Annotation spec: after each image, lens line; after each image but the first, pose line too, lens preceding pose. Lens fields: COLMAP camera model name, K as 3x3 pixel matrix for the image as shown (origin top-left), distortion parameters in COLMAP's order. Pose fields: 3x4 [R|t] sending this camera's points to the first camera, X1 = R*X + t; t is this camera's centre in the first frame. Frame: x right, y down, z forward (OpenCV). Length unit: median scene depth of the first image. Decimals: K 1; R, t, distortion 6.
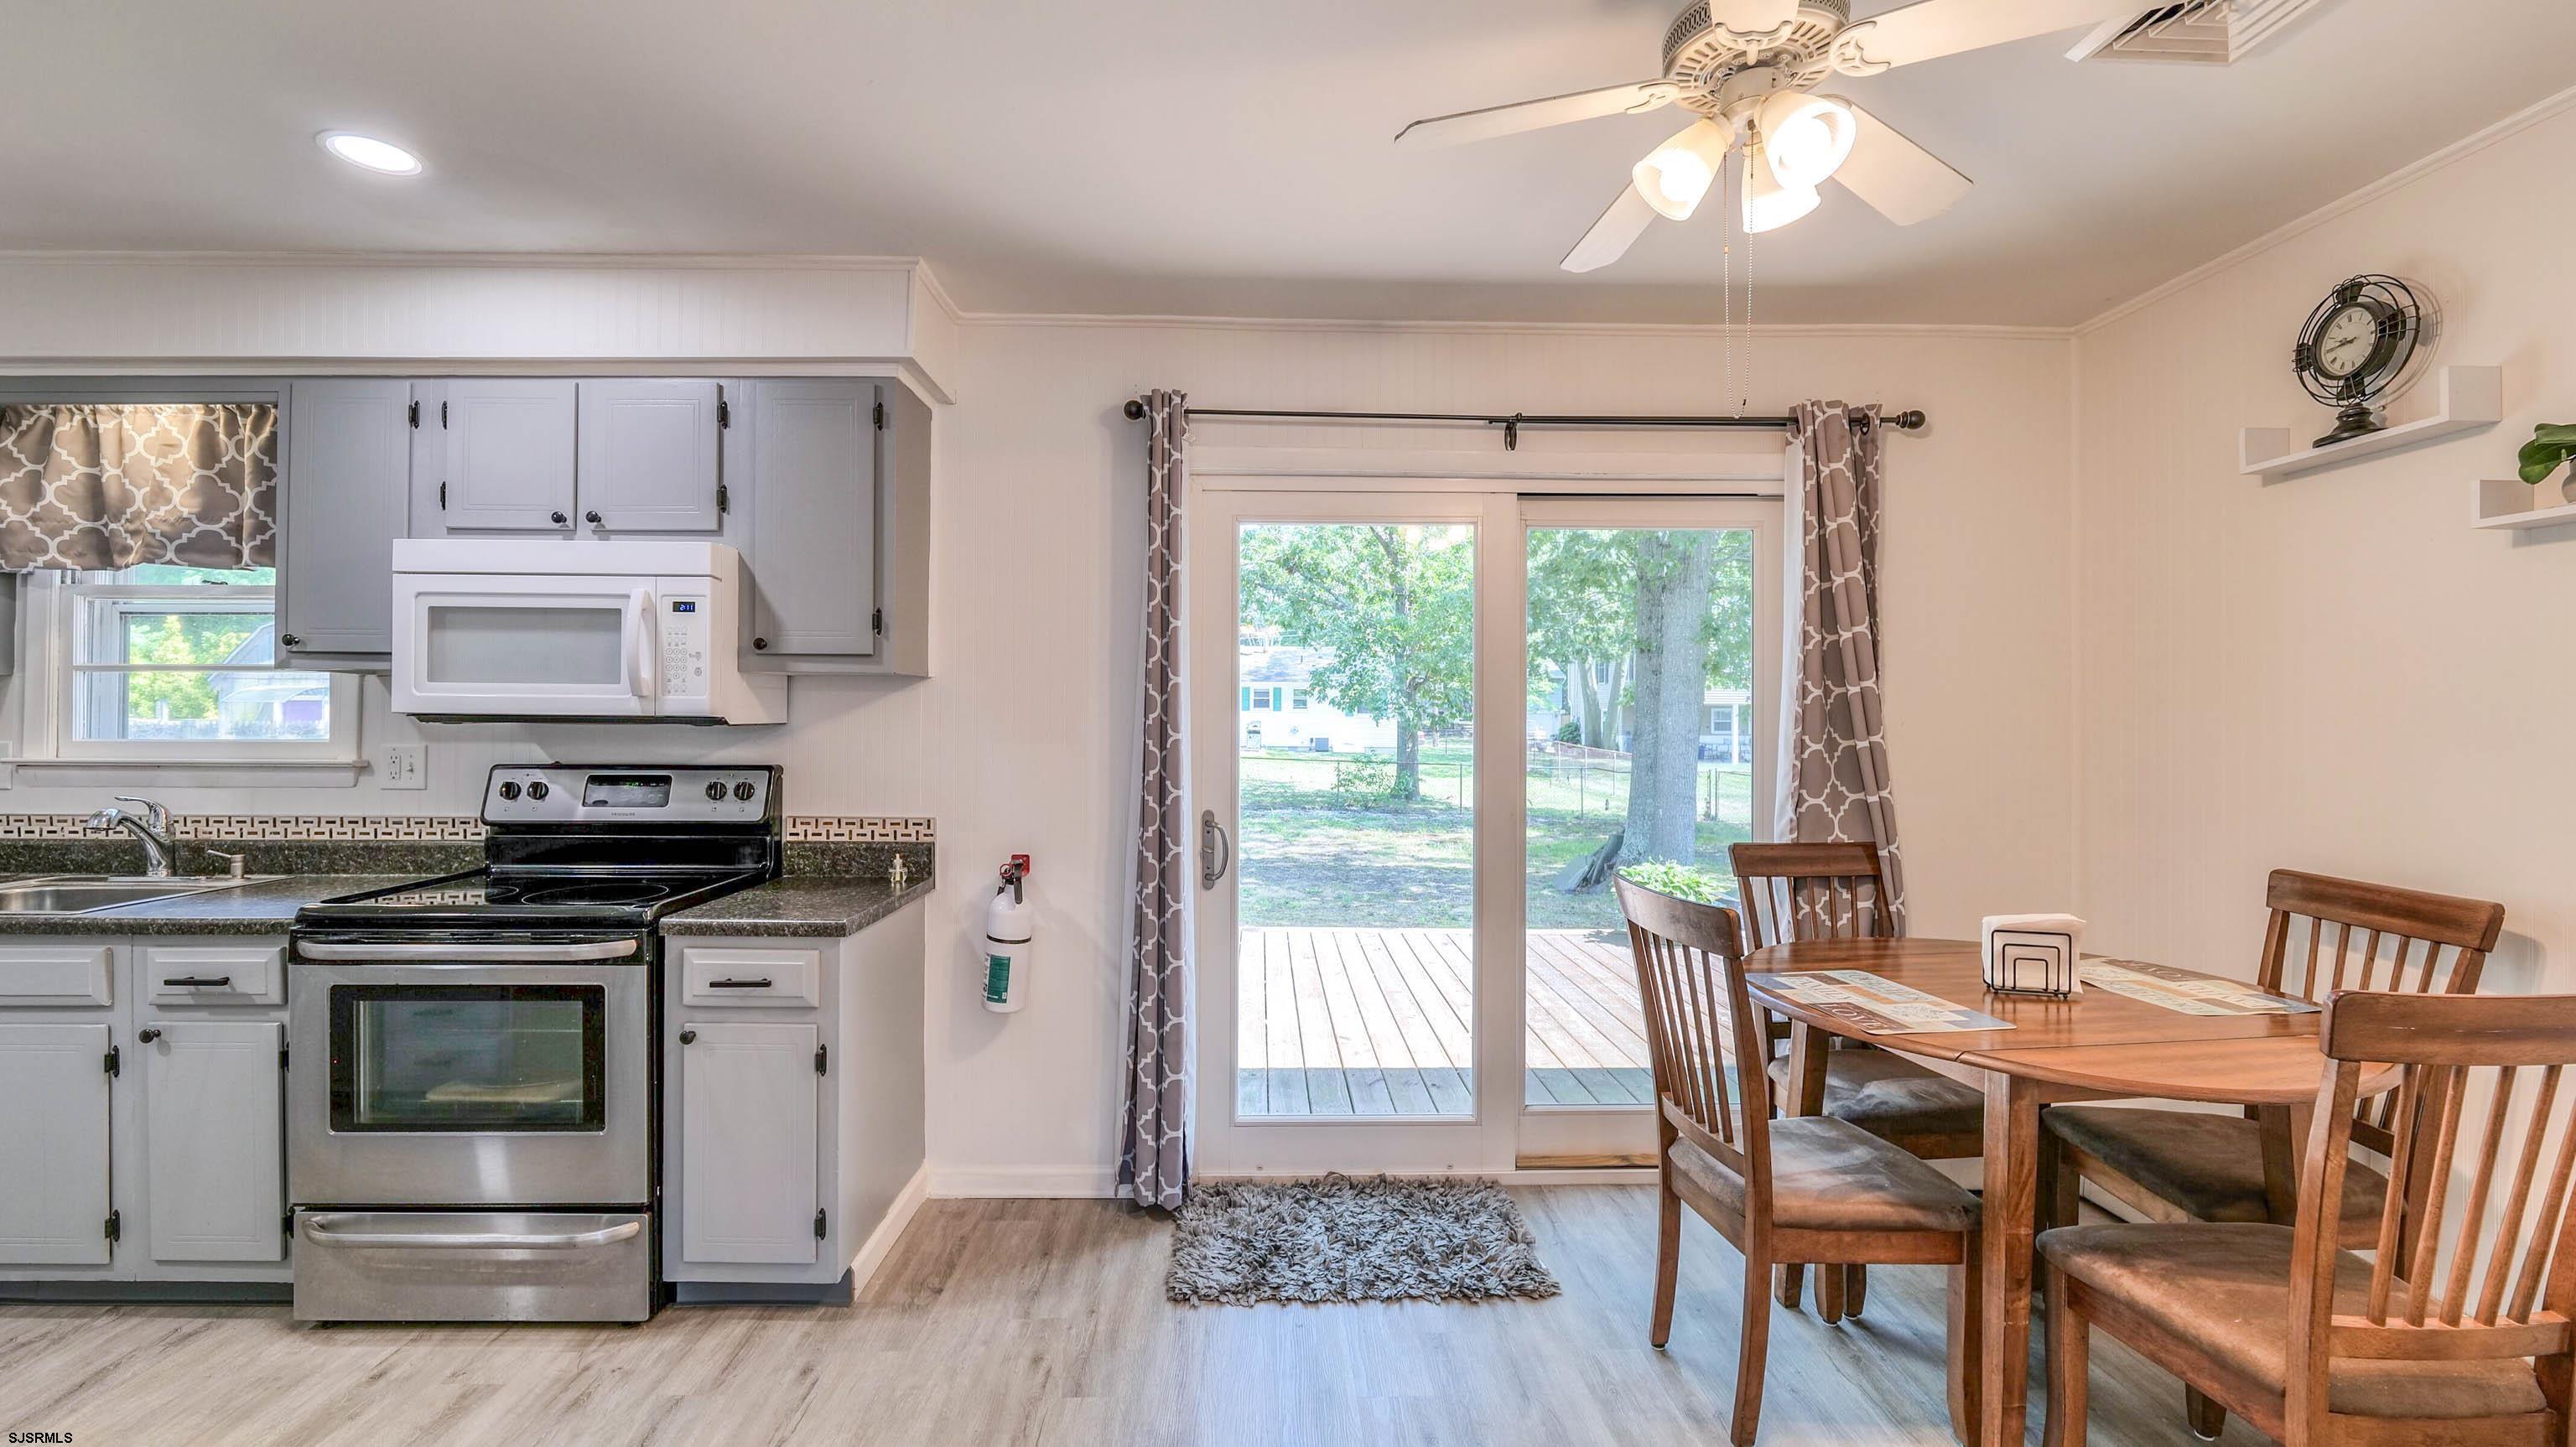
lens RADIAL K [[1050.9, 0, 1274.0], [0, 1050.9, 718.4], [0, 0, 1]] dist [-0.007044, 0.000276]
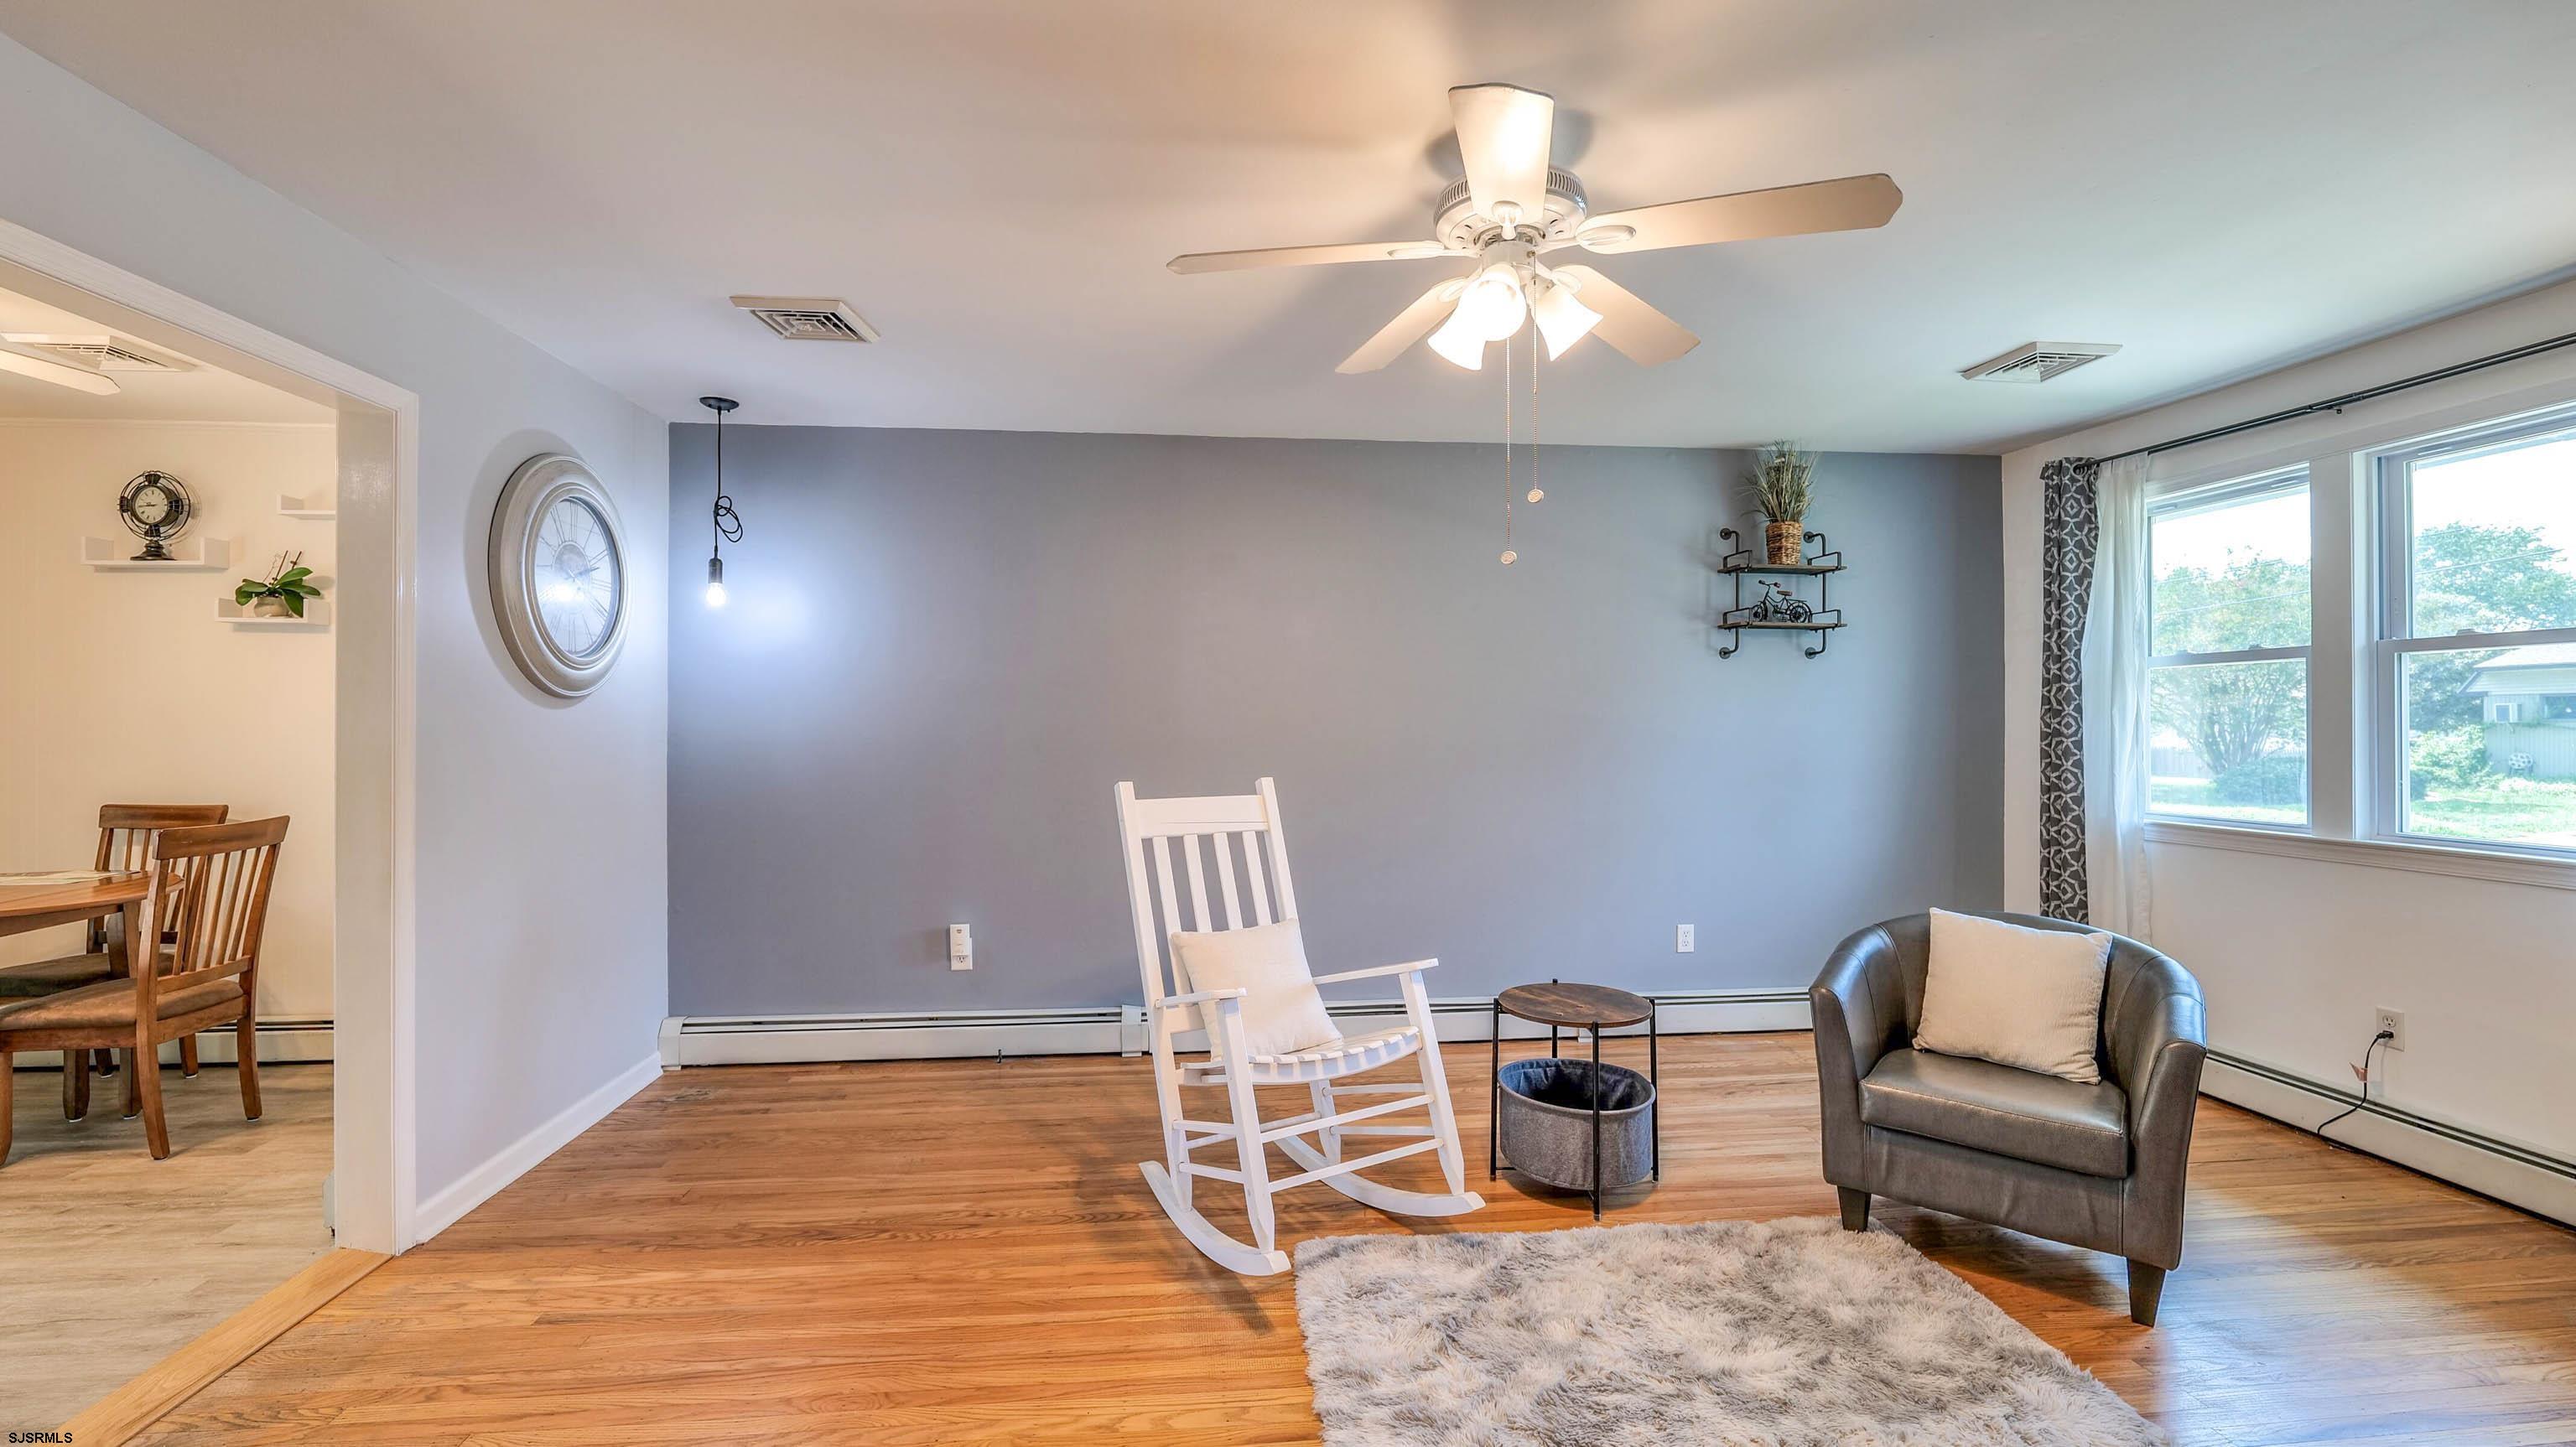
lens RADIAL K [[1047.9, 0, 1275.9], [0, 1047.9, 718.6], [0, 0, 1]] dist [-0.013383, 0.001235]
pose [[-0.081801, -0.000173, 0.996649, -0.758191], [-0.003173, 0.999995, -0.000087, 0.000319], [-0.996644, -0.003170, -0.081801, -0.661003]]
